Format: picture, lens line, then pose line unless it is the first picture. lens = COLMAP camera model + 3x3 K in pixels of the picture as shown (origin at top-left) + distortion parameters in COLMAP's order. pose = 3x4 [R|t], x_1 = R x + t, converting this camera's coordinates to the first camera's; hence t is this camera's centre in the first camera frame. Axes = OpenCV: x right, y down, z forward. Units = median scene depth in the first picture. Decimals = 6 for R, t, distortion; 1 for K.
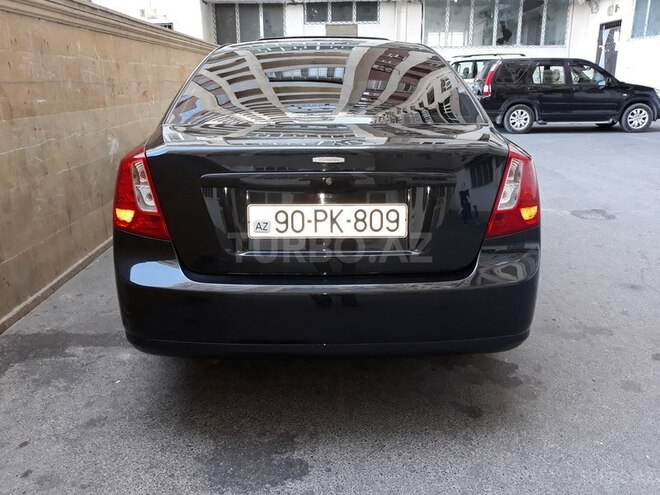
lens RADIAL K [[546.0, 0, 330.0], [0, 546.0, 247.5], [0, 0, 1]] dist [-0.007407, -0.005669]
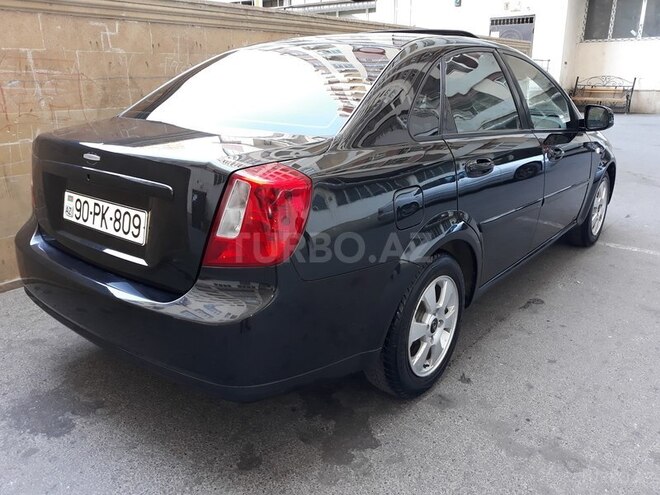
lens RADIAL K [[546.0, 0, 330.0], [0, 546.0, 247.5], [0, 0, 1]] dist [-0.007407, -0.005669]
pose [[0.775372, 0.199761, -0.599078, 0.716159], [-0.194195, 0.978107, 0.074806, -0.111517], [0.600905, 0.058336, 0.797189, 0.314500]]
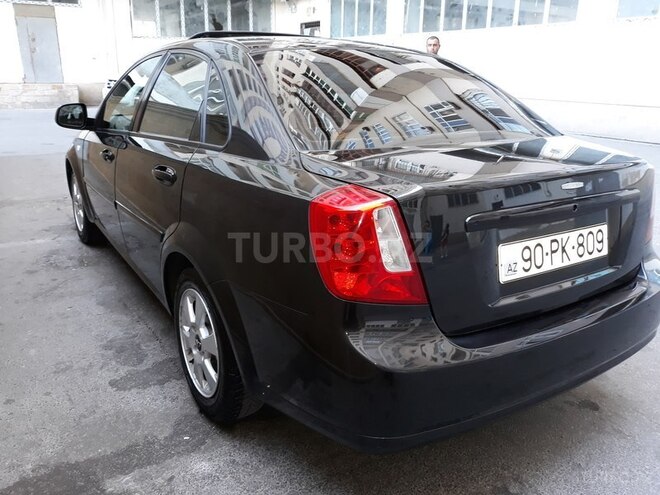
lens RADIAL K [[546.0, 0, 330.0], [0, 546.0, 247.5], [0, 0, 1]] dist [-0.007407, -0.005669]
pose [[0.848442, -0.139249, 0.510642, -0.588379], [0.130642, 0.990017, 0.052906, -0.112244], [-0.512911, 0.021824, 0.858164, 0.295683]]
